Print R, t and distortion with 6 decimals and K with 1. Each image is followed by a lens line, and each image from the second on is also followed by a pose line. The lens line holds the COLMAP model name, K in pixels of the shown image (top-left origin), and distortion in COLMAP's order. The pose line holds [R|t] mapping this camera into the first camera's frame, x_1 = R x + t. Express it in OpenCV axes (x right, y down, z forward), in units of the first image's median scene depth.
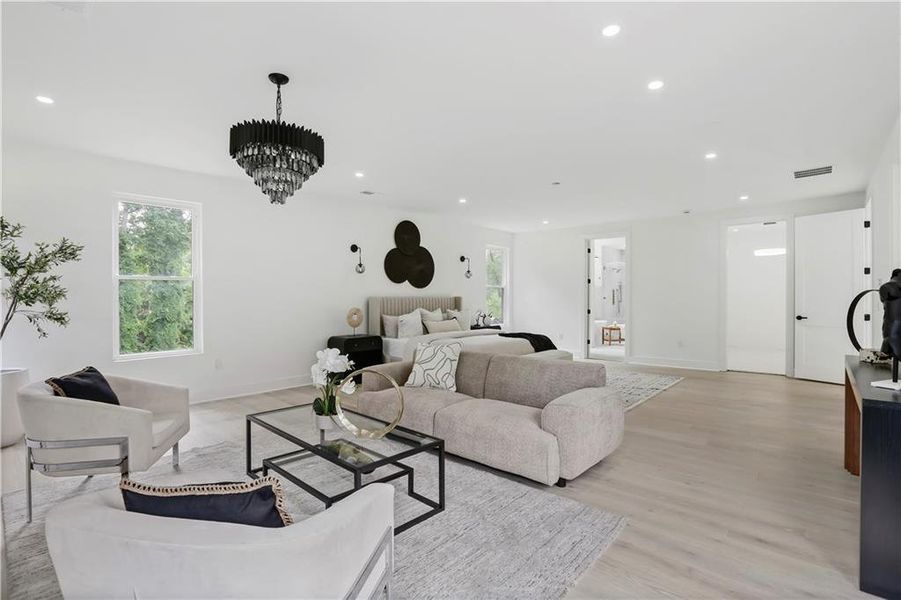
lens RADIAL K [[427.4, 0, 452.6], [0, 427.4, 296.9], [0, 0, 1]] dist [-0.001558, -0.000366]
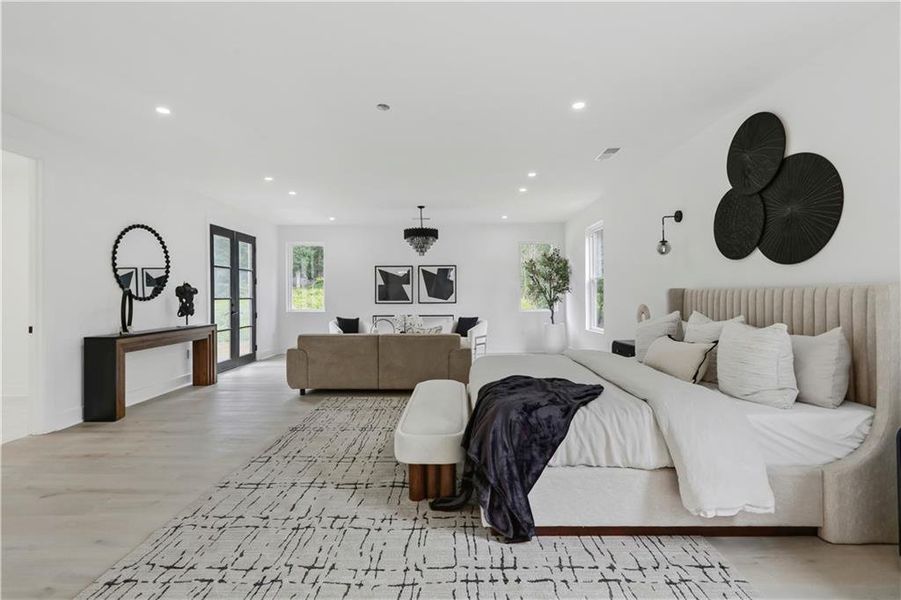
lens RADIAL K [[427.4, 0, 452.6], [0, 427.4, 296.9], [0, 0, 1]] dist [-0.001558, -0.000366]
pose [[-0.729187, 0.007527, -0.684273, 0.412994], [0.003923, 0.999969, 0.006819, 0.002834], [0.684303, 0.002288, -0.729194, 1.103864]]
